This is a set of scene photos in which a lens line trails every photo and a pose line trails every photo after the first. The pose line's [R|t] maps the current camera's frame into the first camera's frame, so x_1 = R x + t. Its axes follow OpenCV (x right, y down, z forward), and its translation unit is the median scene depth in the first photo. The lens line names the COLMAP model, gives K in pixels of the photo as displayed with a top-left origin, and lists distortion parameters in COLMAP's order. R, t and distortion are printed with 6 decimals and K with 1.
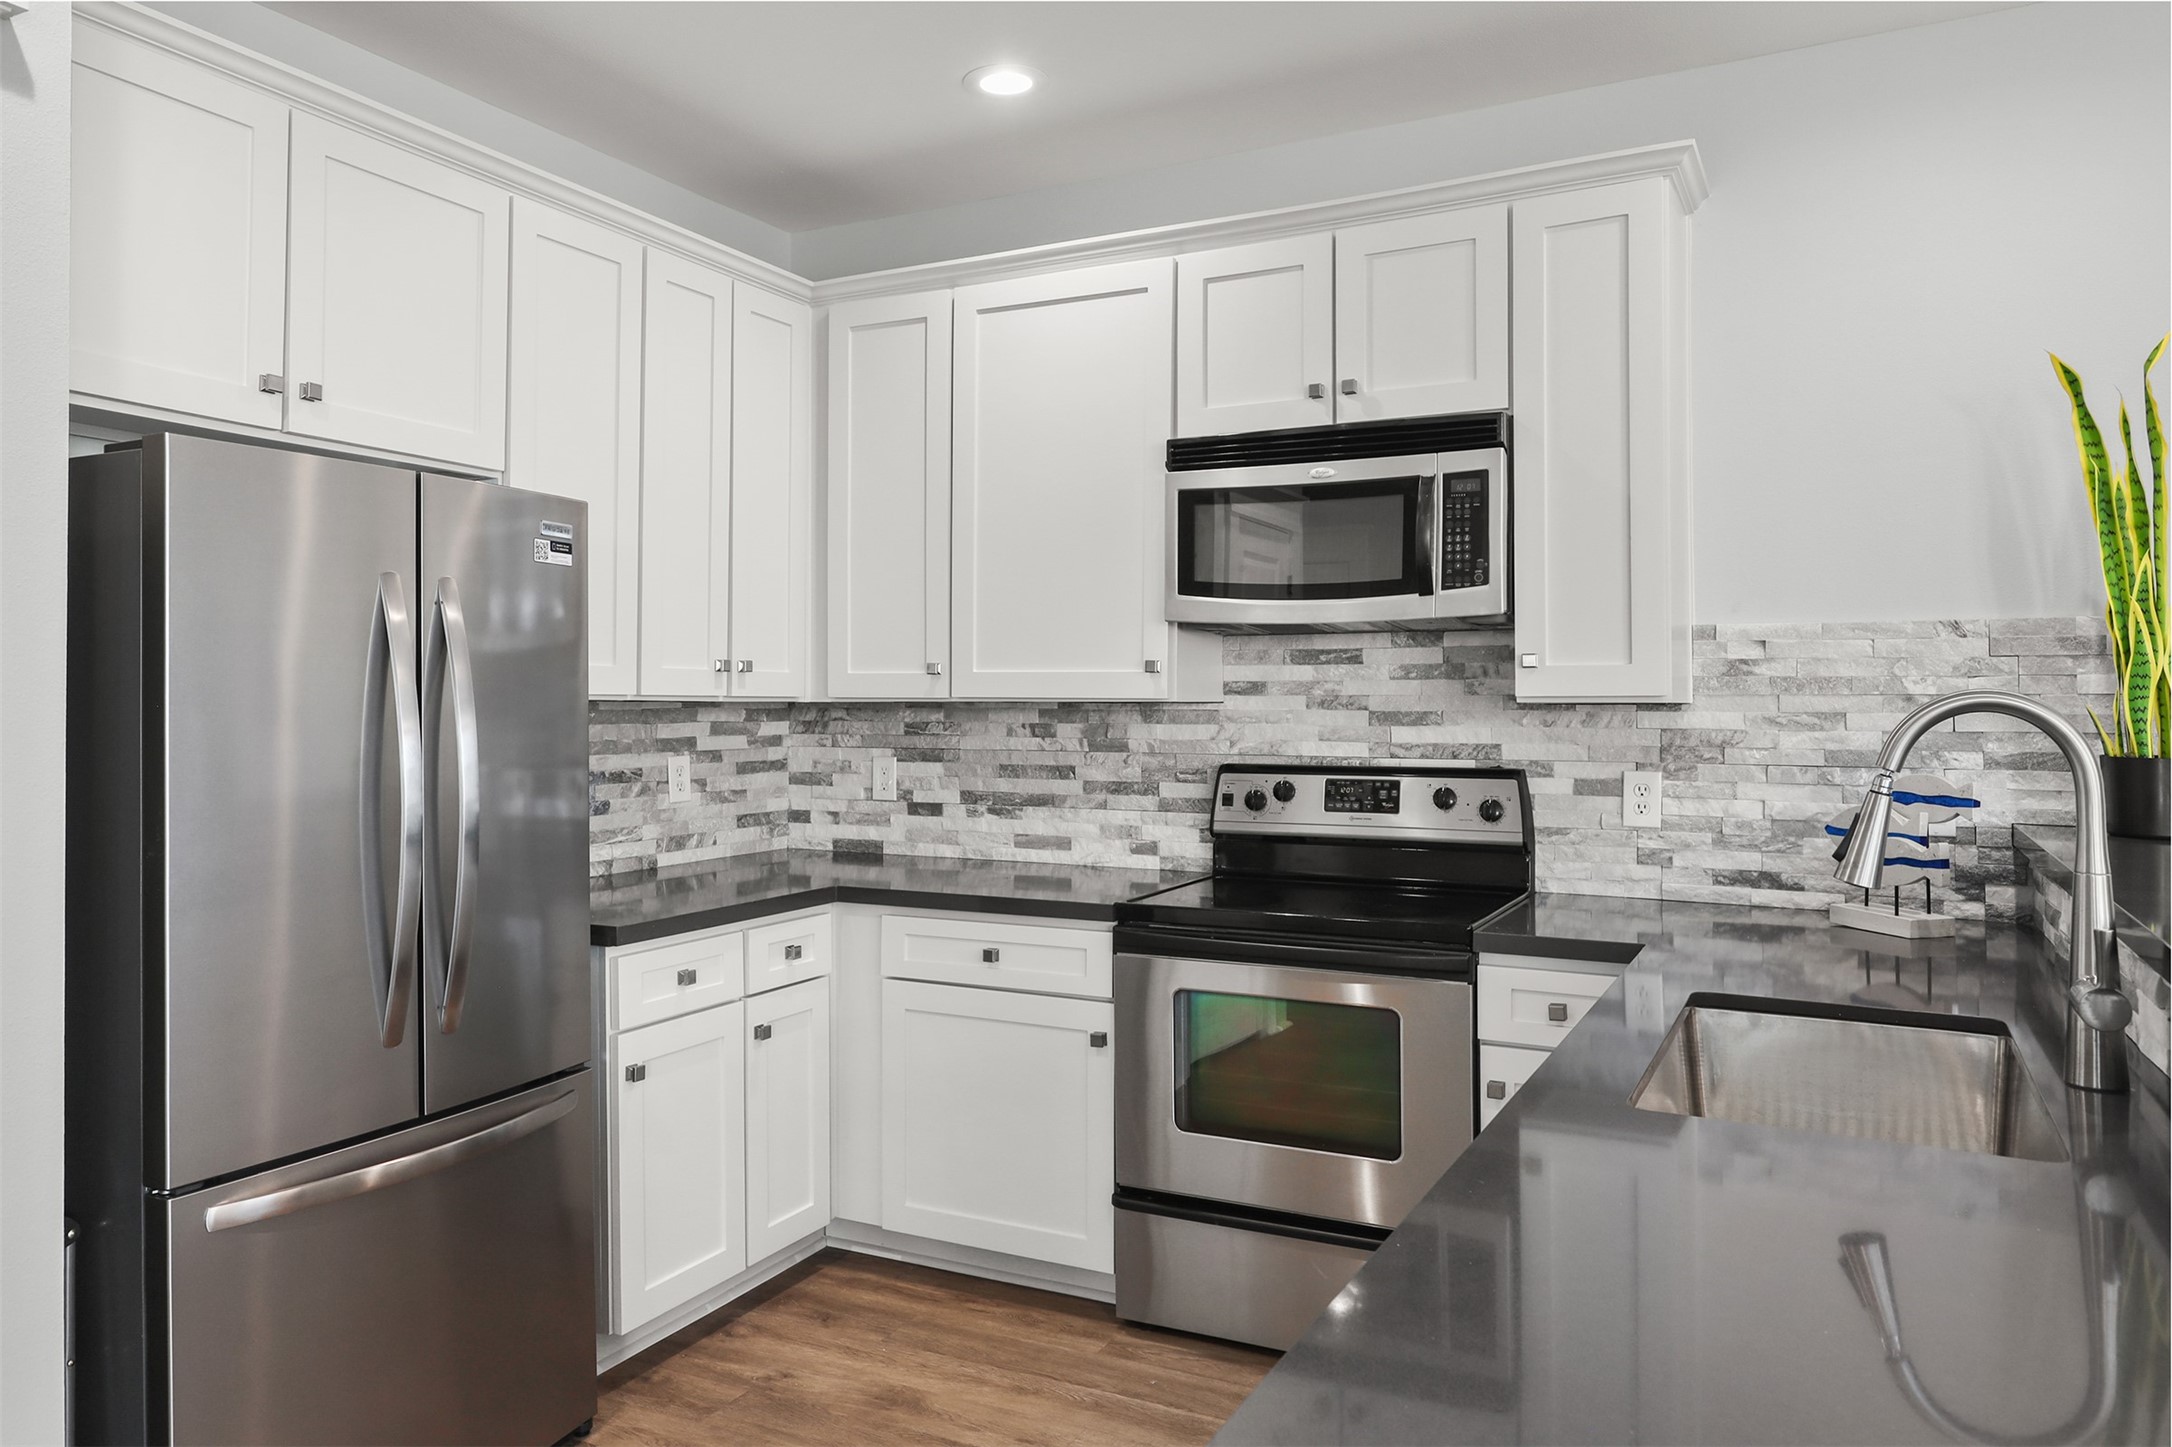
lens RADIAL K [[1551.8, 0, 1109.7], [0, 1551.8, 669.7], [0, 0, 1]] dist [0.044812, -0.018495]
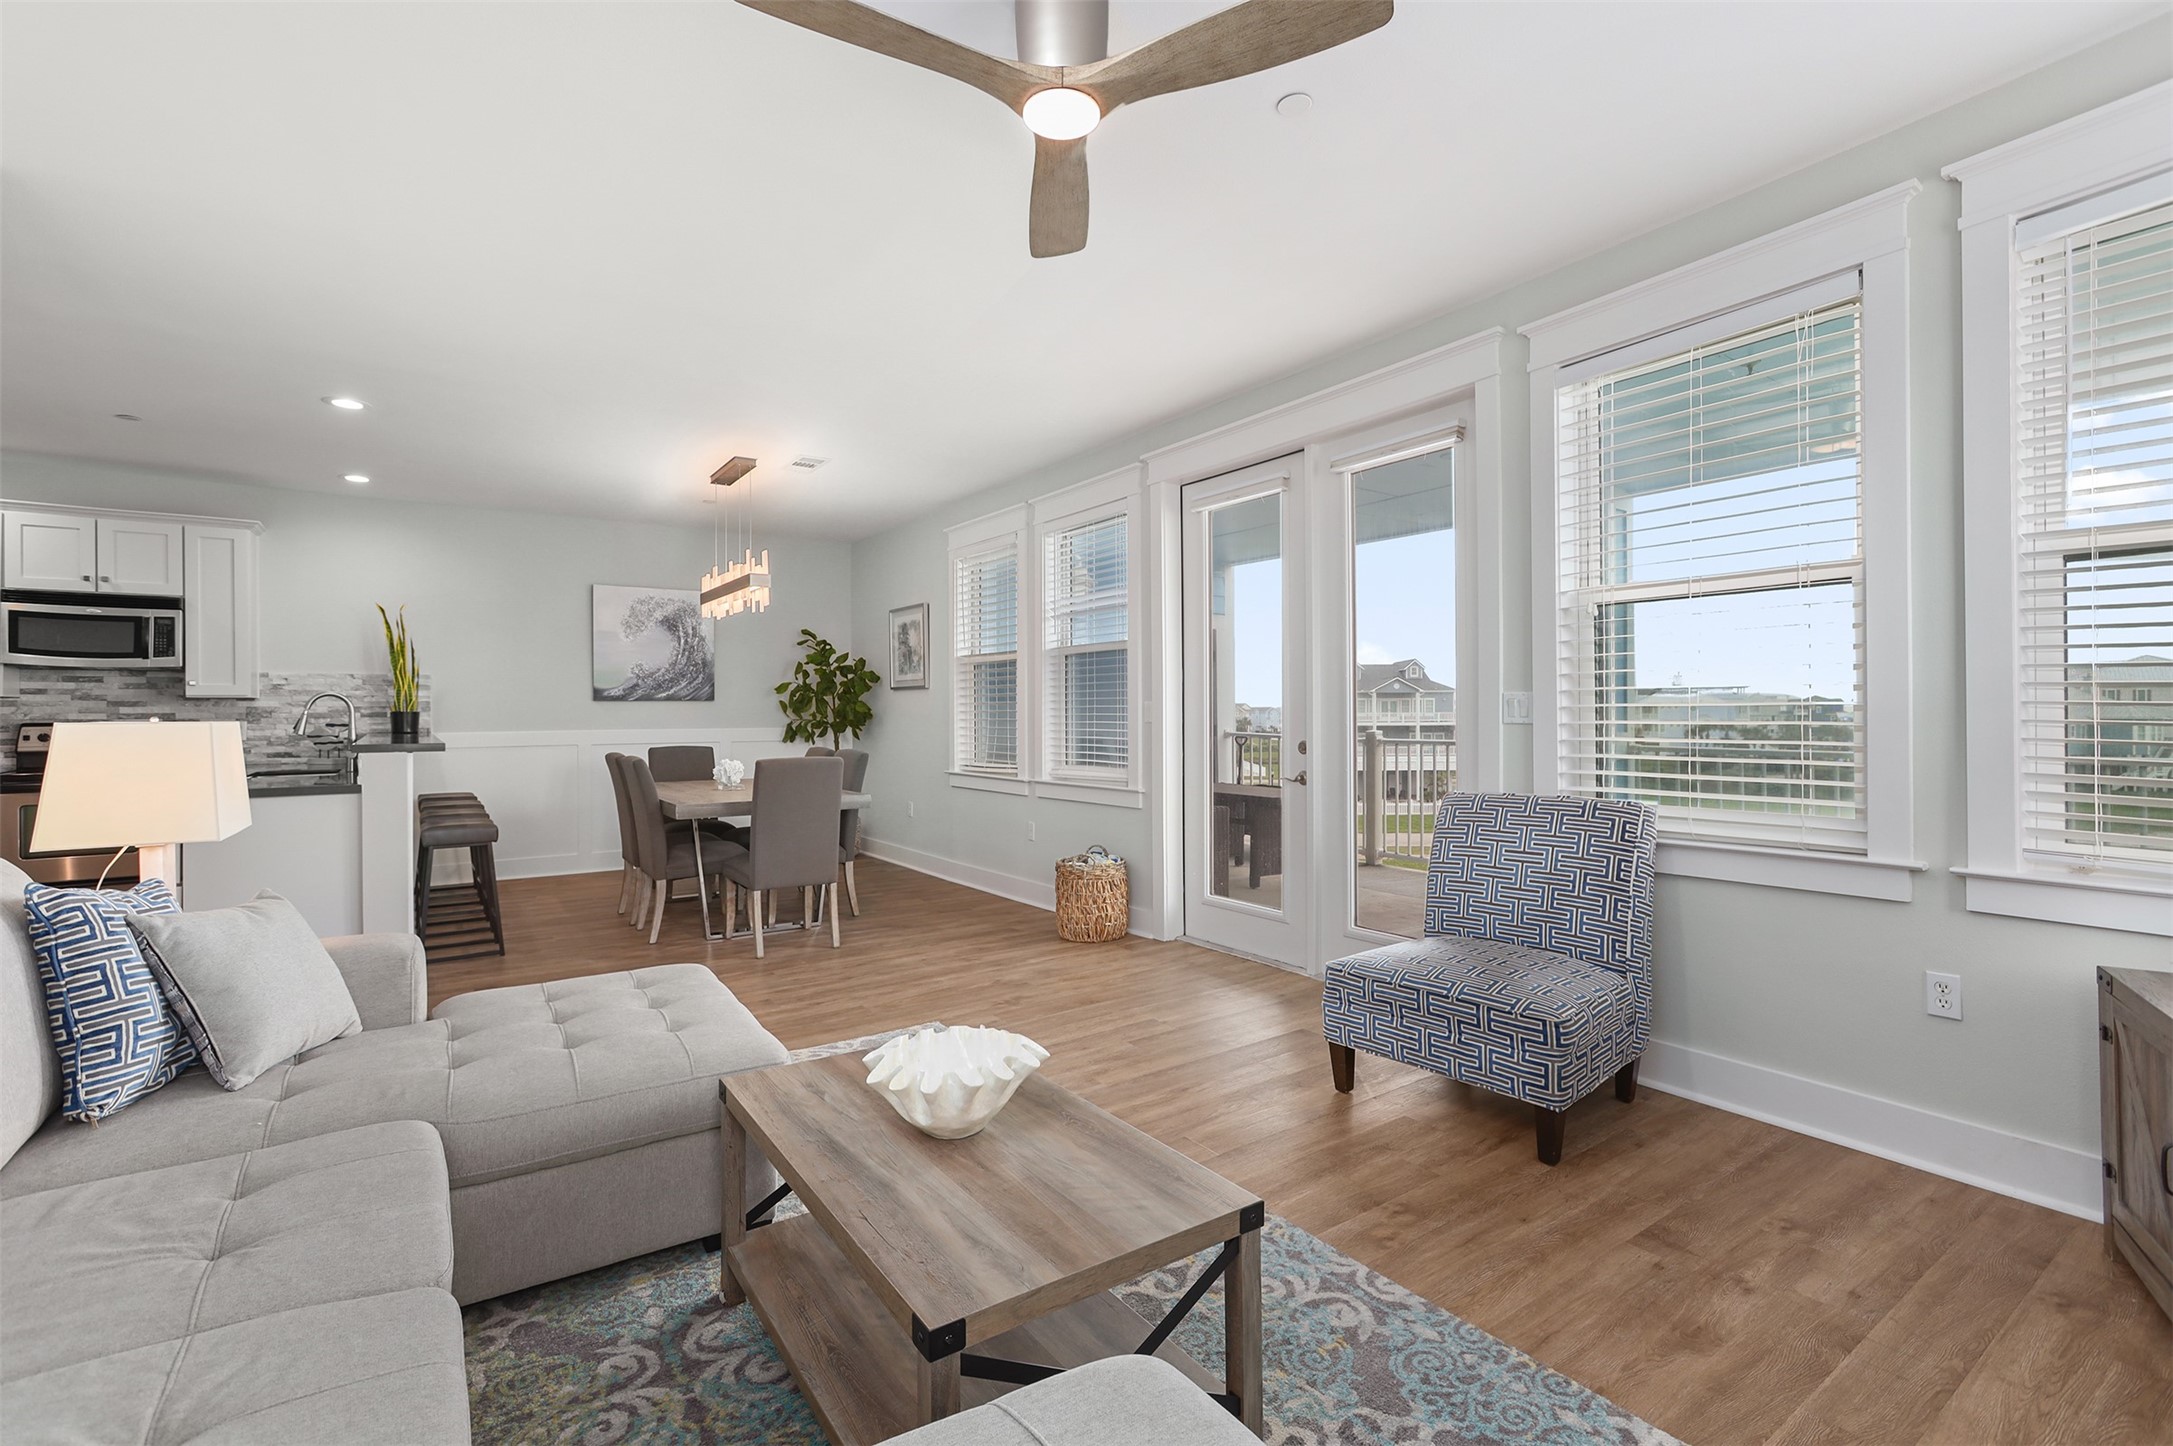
lens RADIAL K [[958.7, 0, 1068.8], [0, 958.7, 708.3], [0, 0, 1]] dist [-0.002620, -0.001852]
pose [[0.497019, -0.000338, 0.867740, -0.455328], [-0.014724, 0.999853, 0.008824, 0.001703], [-0.867615, -0.017163, 0.496941, -1.285595]]
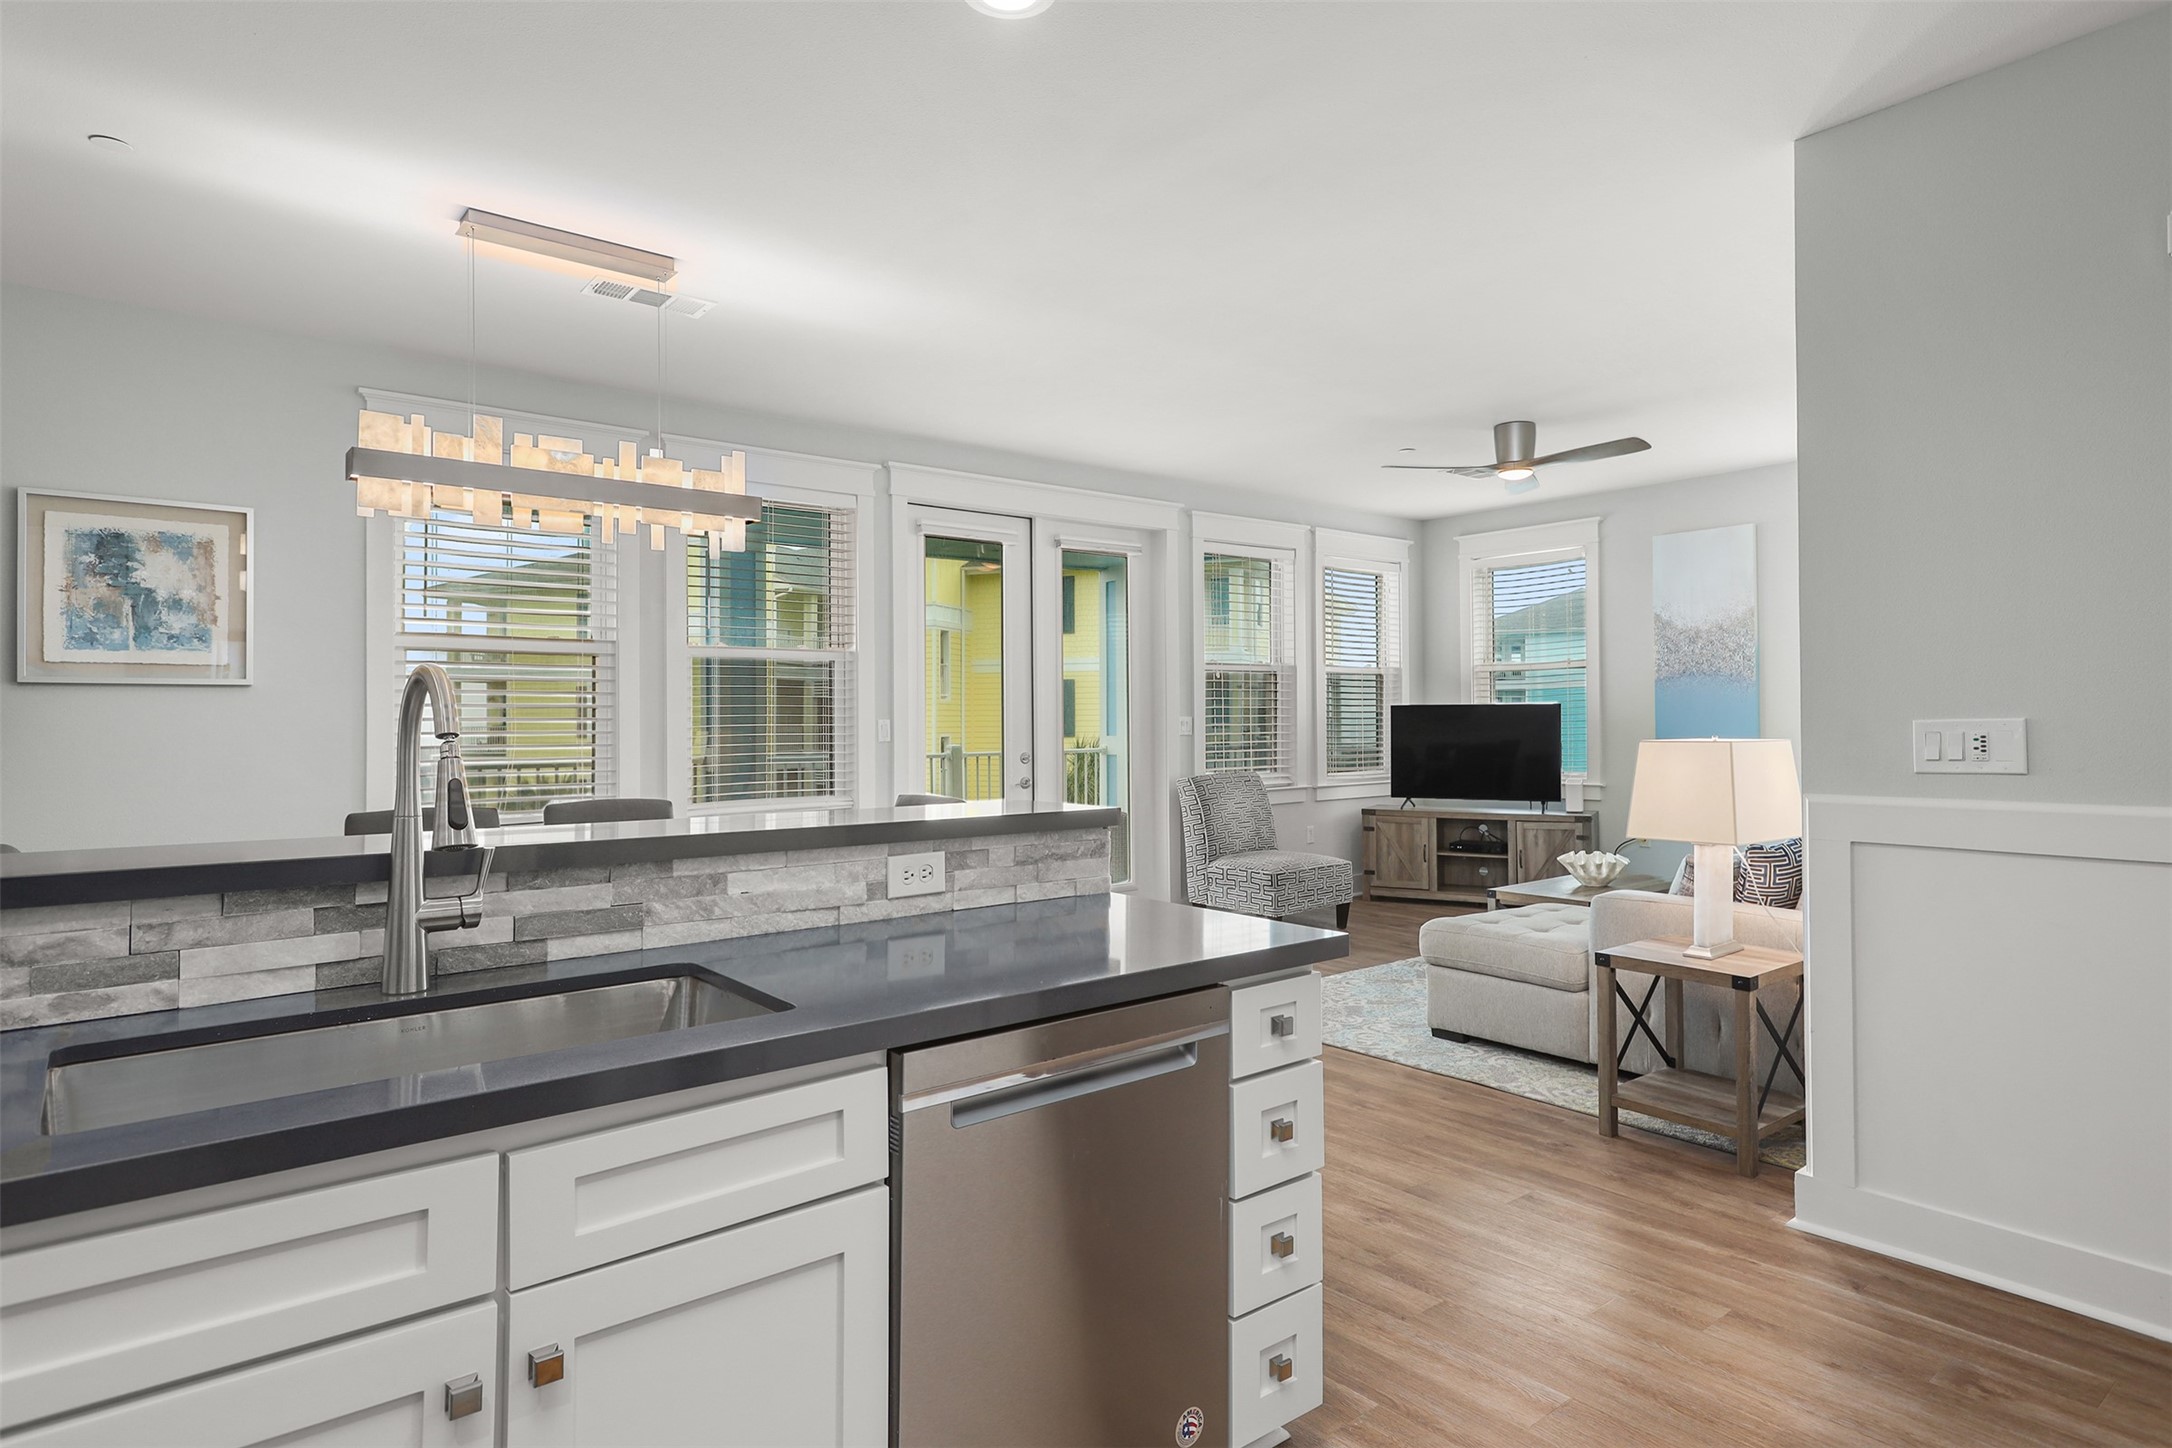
lens RADIAL K [[1207.5, 0, 1065.6], [0, 1207.5, 706.8], [0, 0, 1]] dist [0.000000, -0.000188]
pose [[-0.901198, 0.007038, 0.433351, -0.119284], [-0.007673, 0.999452, -0.032188, 0.039048], [-0.433340, -0.032333, -0.900650, 0.802051]]
